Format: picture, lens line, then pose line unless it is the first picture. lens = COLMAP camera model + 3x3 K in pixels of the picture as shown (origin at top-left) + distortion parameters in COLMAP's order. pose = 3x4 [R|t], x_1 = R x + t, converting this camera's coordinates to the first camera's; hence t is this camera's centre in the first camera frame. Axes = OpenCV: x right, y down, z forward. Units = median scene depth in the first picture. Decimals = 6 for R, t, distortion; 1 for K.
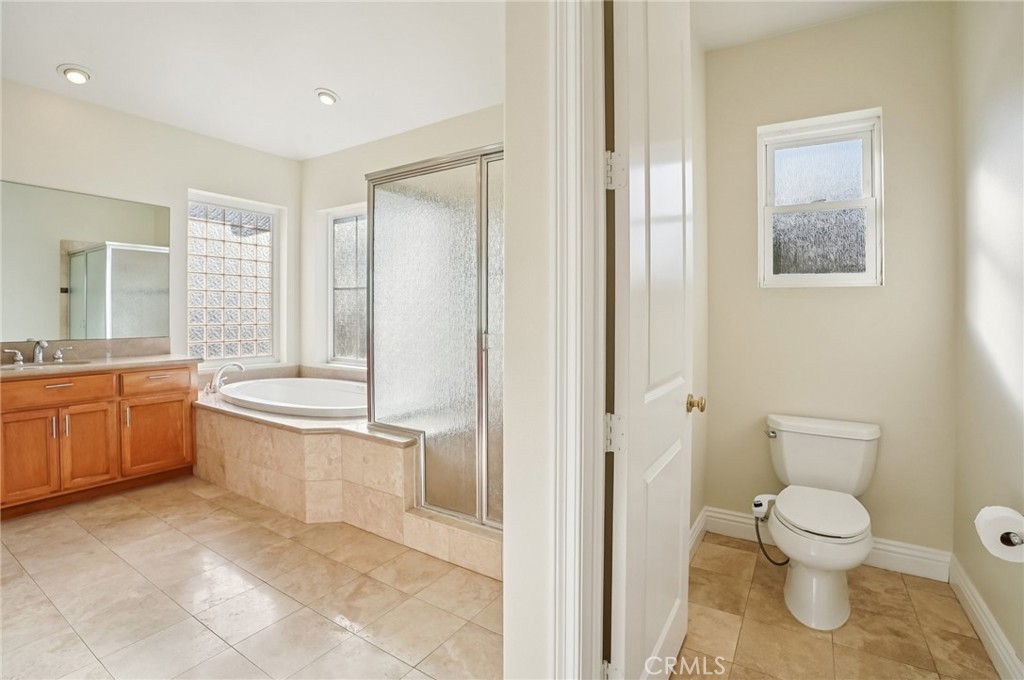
lens RADIAL K [[470.4, 0, 508.4], [0, 470.4, 321.5], [0, 0, 1]] dist [-0.036039, 0.005315]
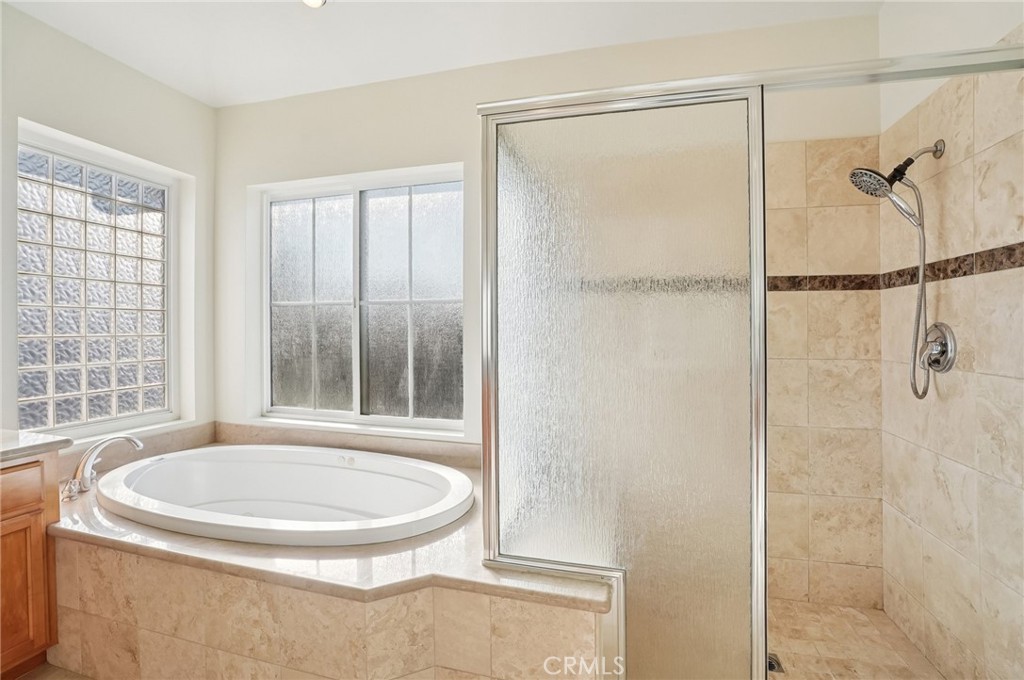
lens RADIAL K [[470.4, 0, 512.6], [0, 470.4, 331.8], [0, 0, 1]] dist [-0.036039, 0.005315]
pose [[0.954572, -0.003984, 0.297953, -0.278284], [0.006002, 0.999965, -0.005860, -0.028982], [-0.297919, 0.007382, 0.954563, 0.299260]]
